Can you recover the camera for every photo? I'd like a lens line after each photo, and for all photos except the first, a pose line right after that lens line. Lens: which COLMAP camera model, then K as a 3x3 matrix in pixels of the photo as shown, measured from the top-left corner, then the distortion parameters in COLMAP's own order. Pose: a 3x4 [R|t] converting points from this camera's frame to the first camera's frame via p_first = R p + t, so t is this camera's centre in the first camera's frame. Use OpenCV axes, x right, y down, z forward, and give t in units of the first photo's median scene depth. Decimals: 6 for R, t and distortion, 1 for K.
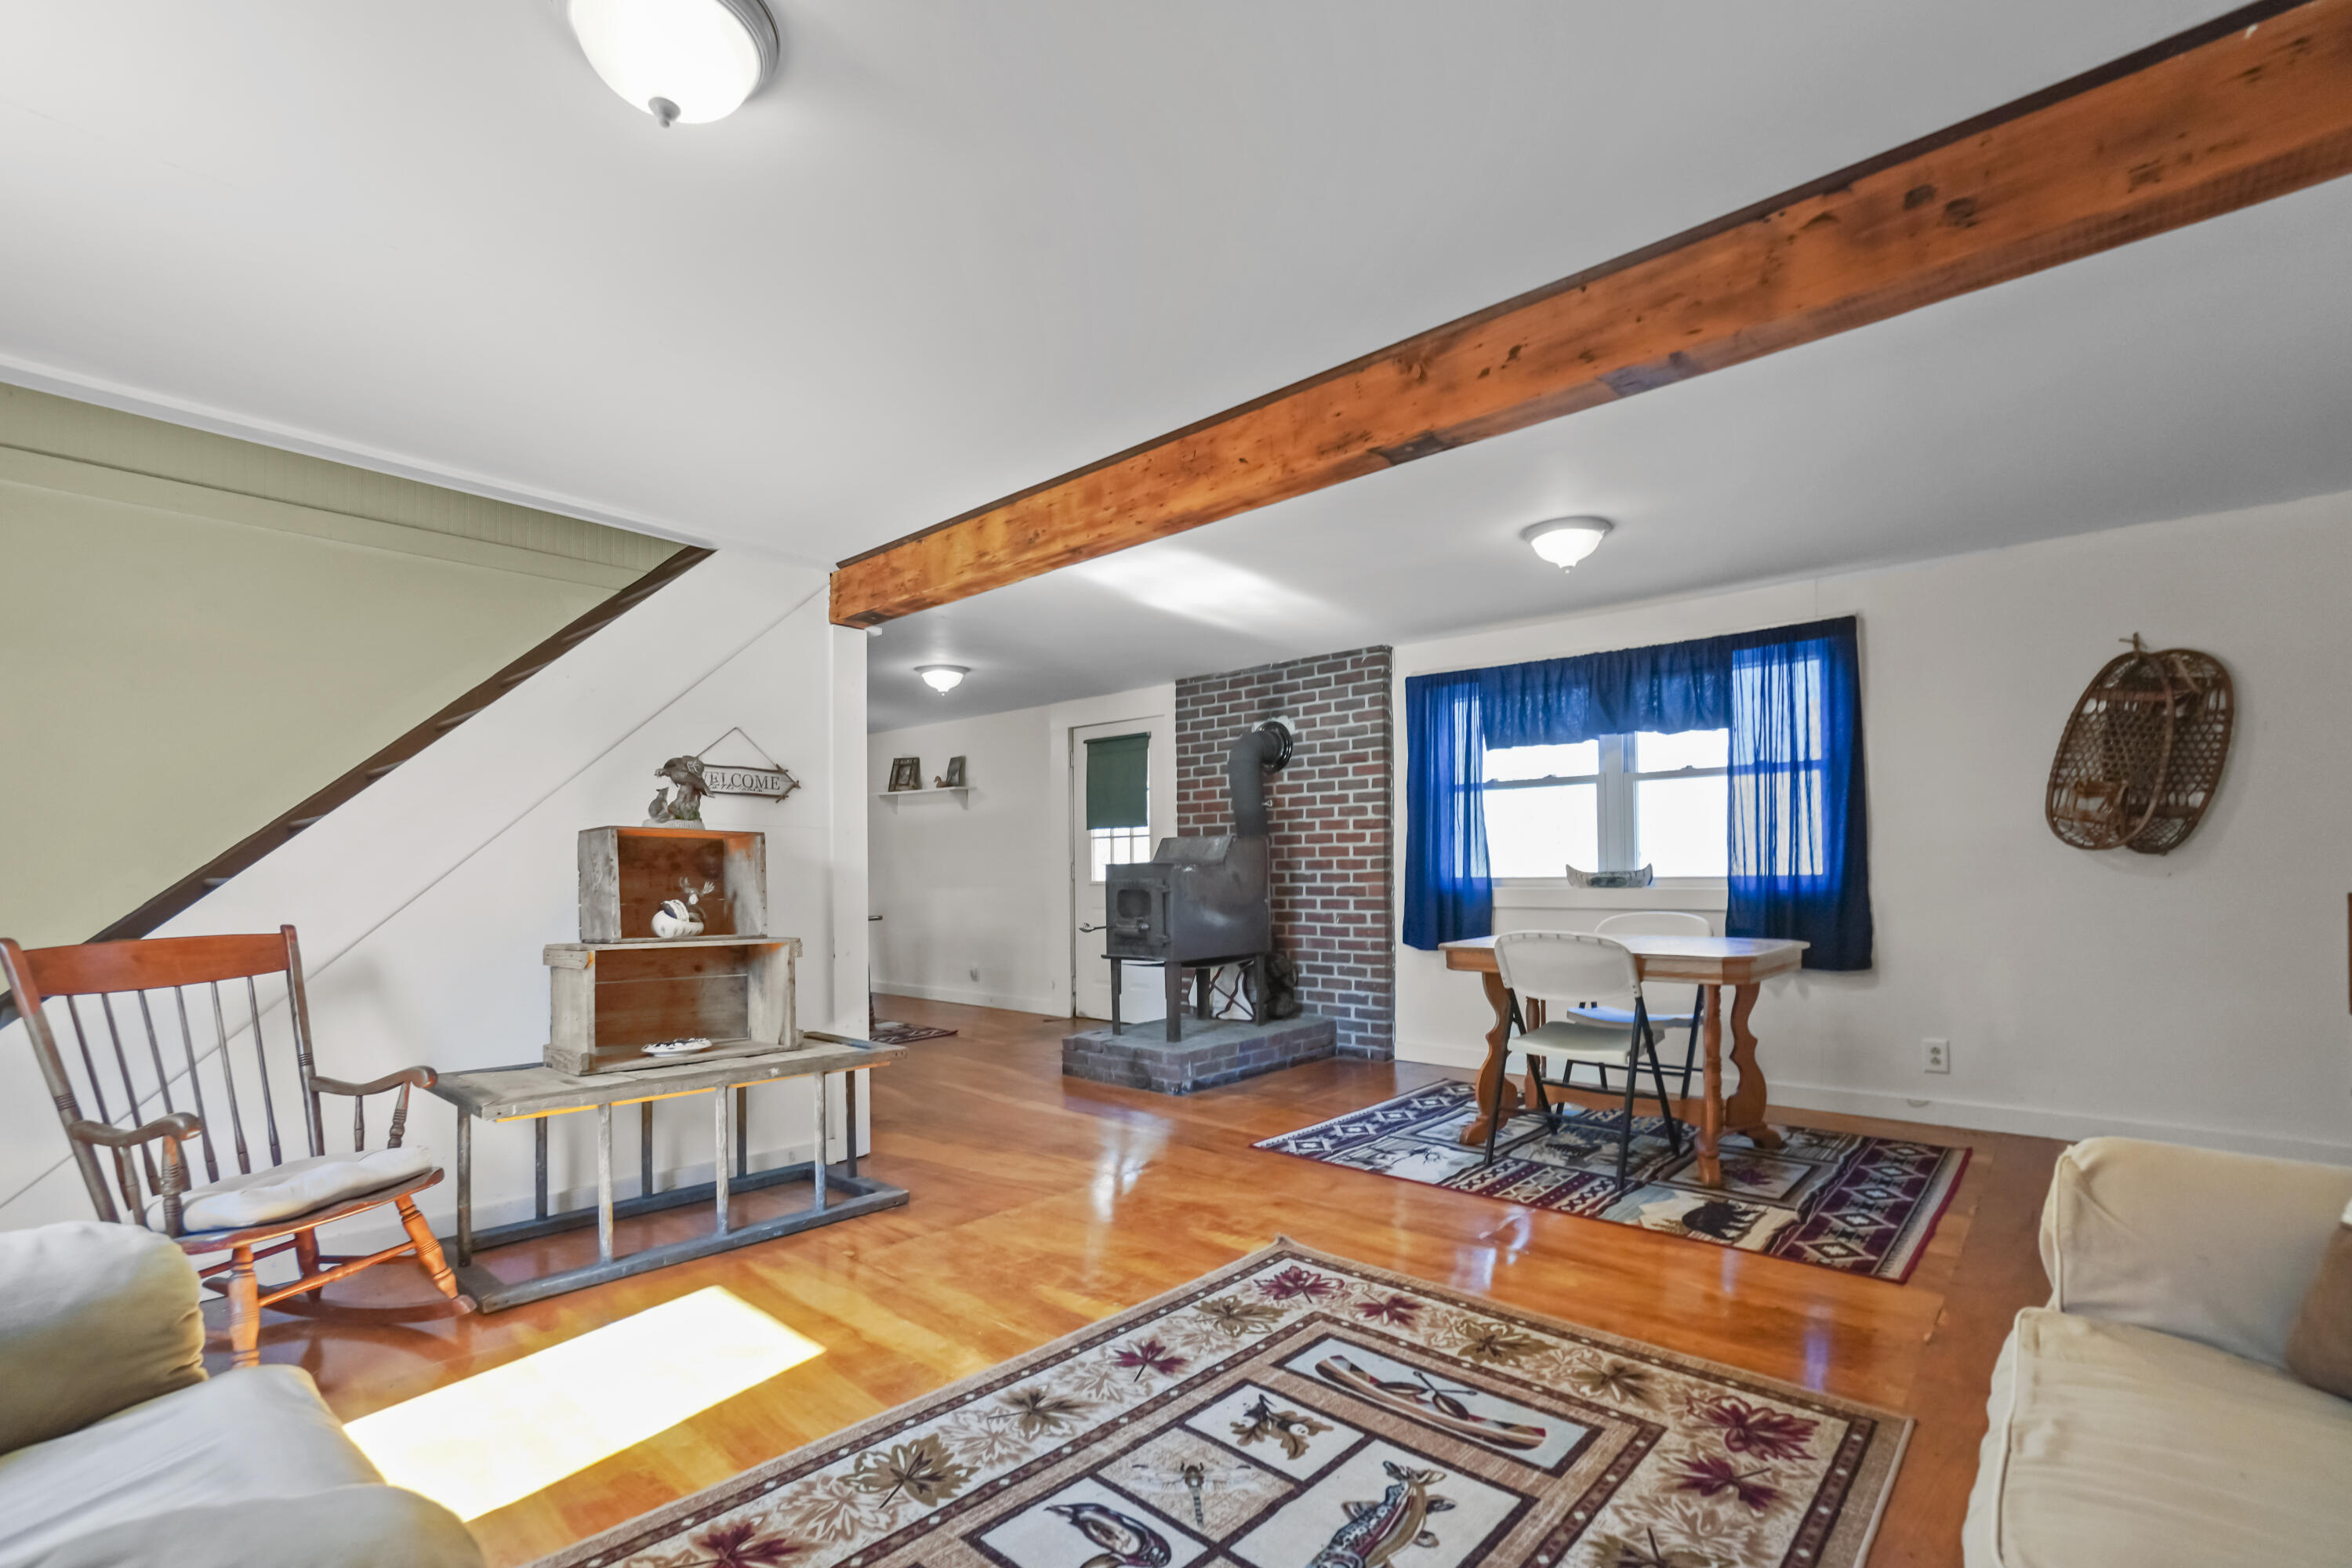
lens RADIAL K [[1065.5, 0, 1173.0], [0, 1065.5, 863.6], [0, 0, 1]] dist [-0.036059, 0.007735]
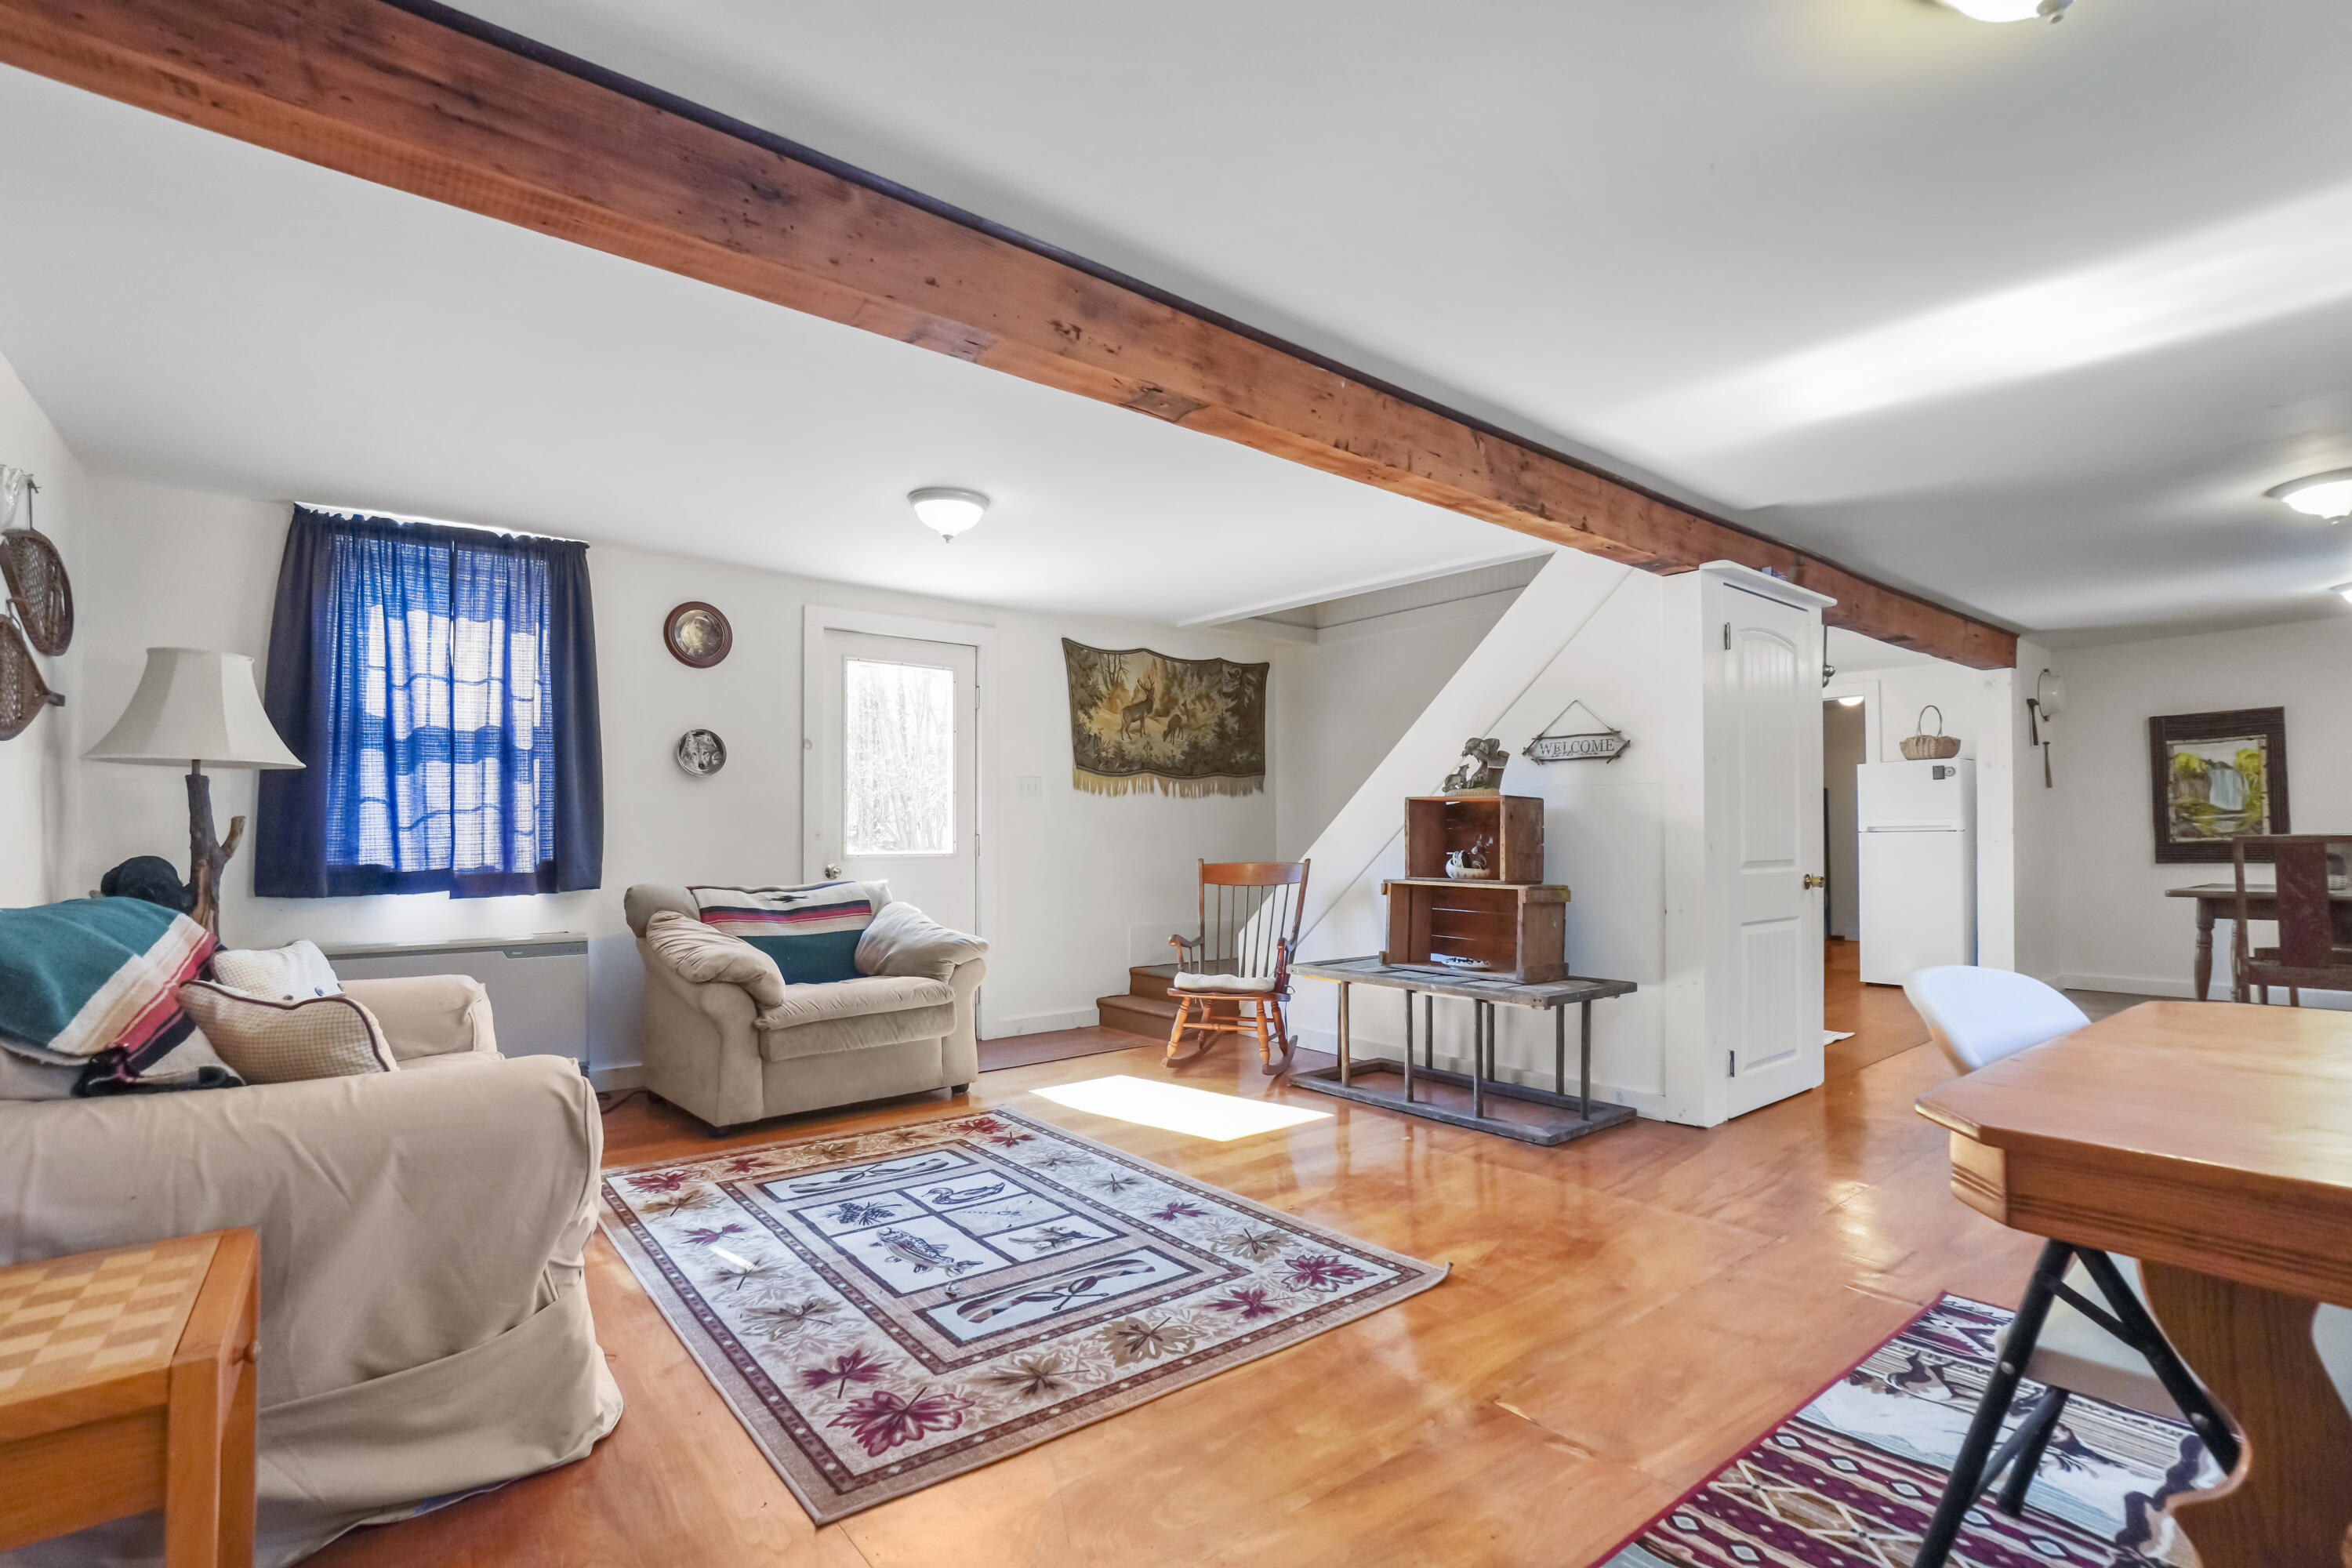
lens RADIAL K [[1065.5, 0, 1159.2], [0, 1065.5, 815.6], [0, 0, 1]] dist [-0.036059, 0.007735]
pose [[-0.159471, -0.012489, -0.987124, 1.270962], [0.014273, 0.999786, -0.014956, 0.009183], [0.987099, -0.016475, -0.159259, 1.208246]]
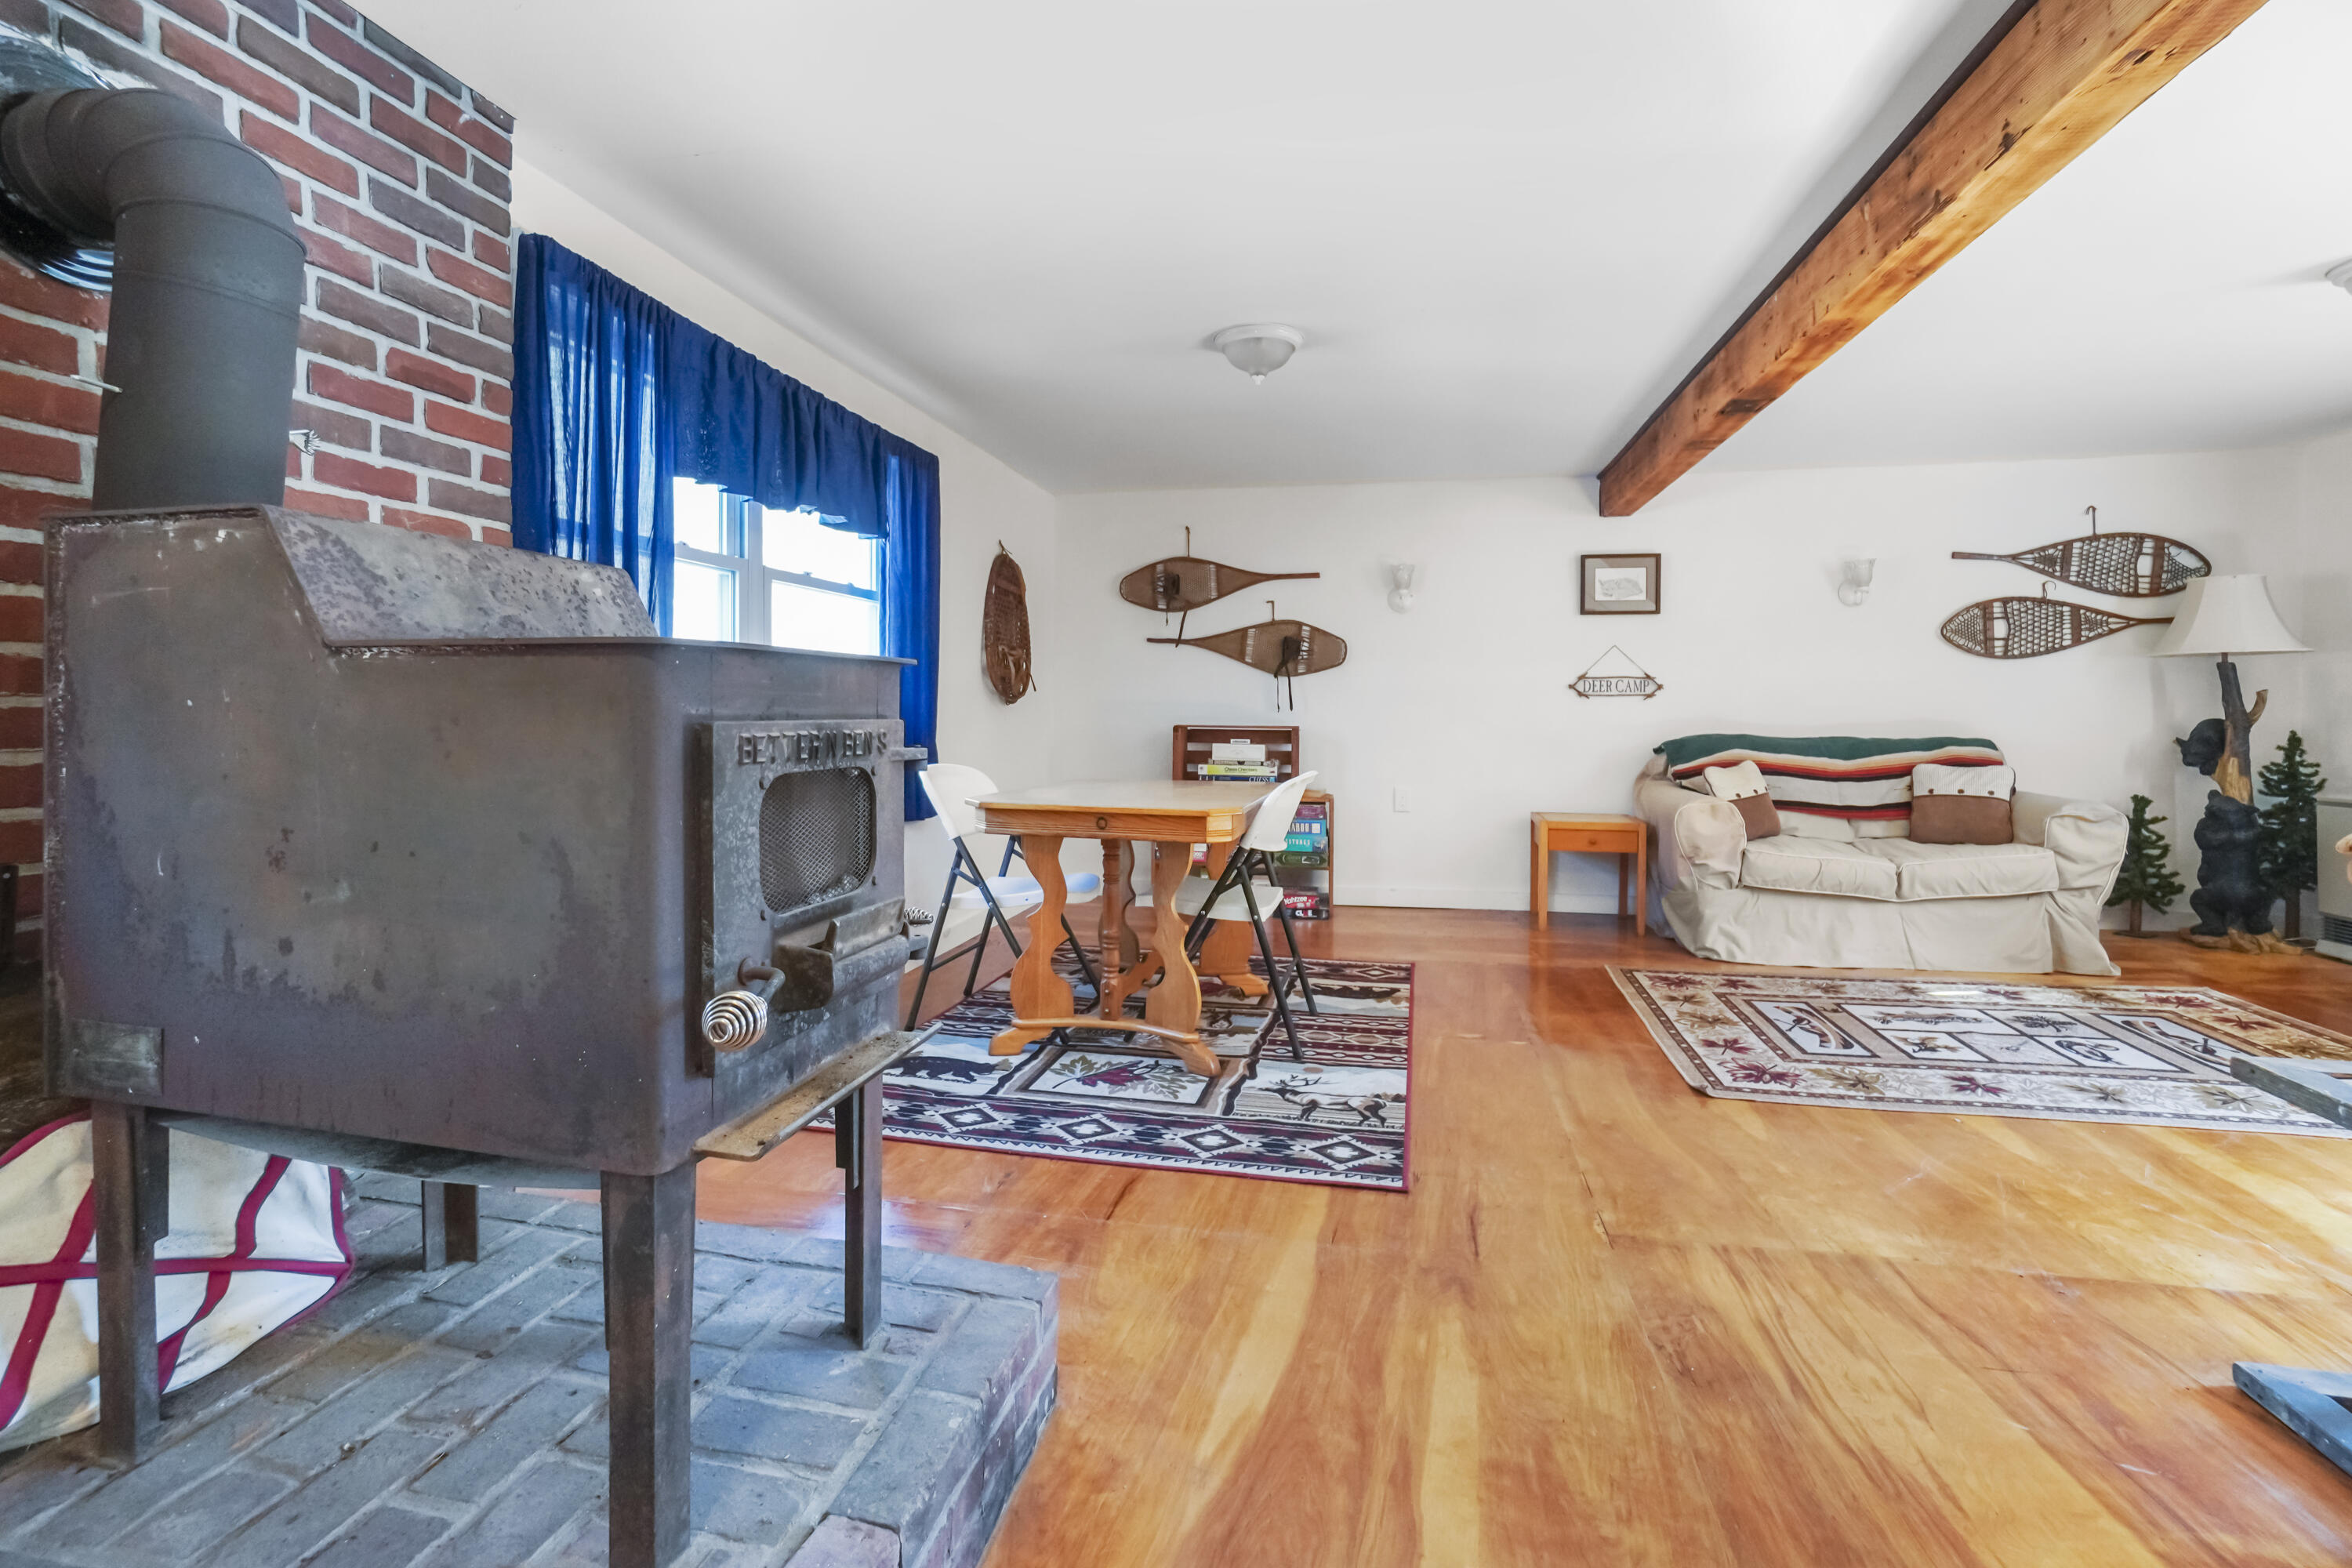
lens RADIAL K [[1065.5, 0, 1155.7], [0, 1065.5, 716.7], [0, 0, 1]] dist [-0.036059, 0.007735]
pose [[-0.499893, 0.008510, 0.866046, -0.620460], [0.001468, 0.999959, -0.008979, 0.036251], [-0.866086, -0.003217, -0.499884, 2.506786]]
